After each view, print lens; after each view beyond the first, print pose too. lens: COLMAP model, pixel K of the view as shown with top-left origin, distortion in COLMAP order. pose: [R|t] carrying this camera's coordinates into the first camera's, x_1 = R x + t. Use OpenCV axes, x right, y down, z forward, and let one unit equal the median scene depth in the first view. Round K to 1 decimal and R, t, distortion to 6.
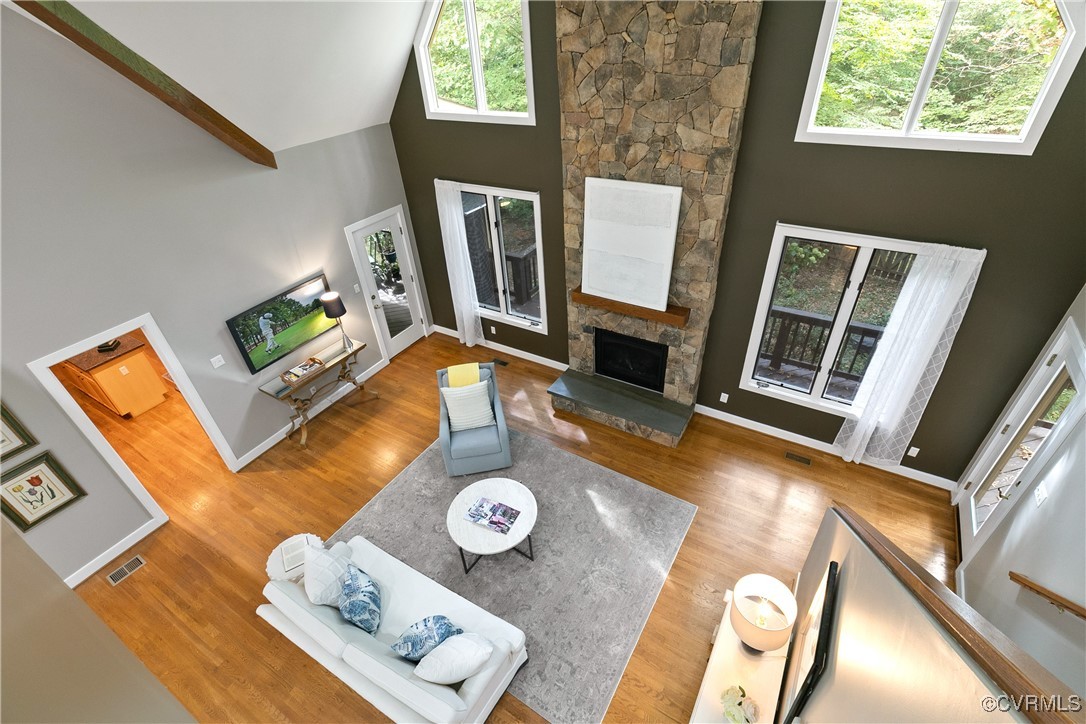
lens RADIAL K [[497.8, 0, 546.5], [0, 497.8, 360.5], [0, 0, 1]] dist [0.001090, 0.000389]
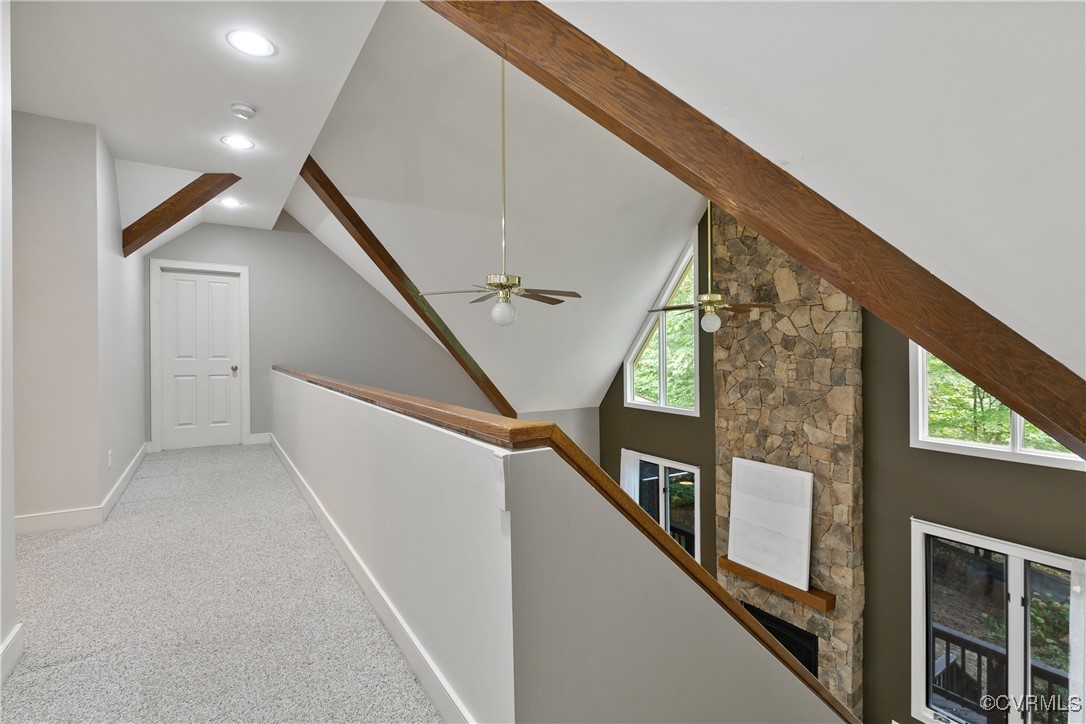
lens RADIAL K [[497.8, 0, 546.5], [0, 497.8, 360.5], [0, 0, 1]] dist [0.001090, 0.000389]
pose [[0.903227, 0.061417, -0.424745, 0.174307], [-0.284563, 0.826563, -0.485610, 0.172357], [0.321254, 0.559483, 0.764052, -0.239117]]
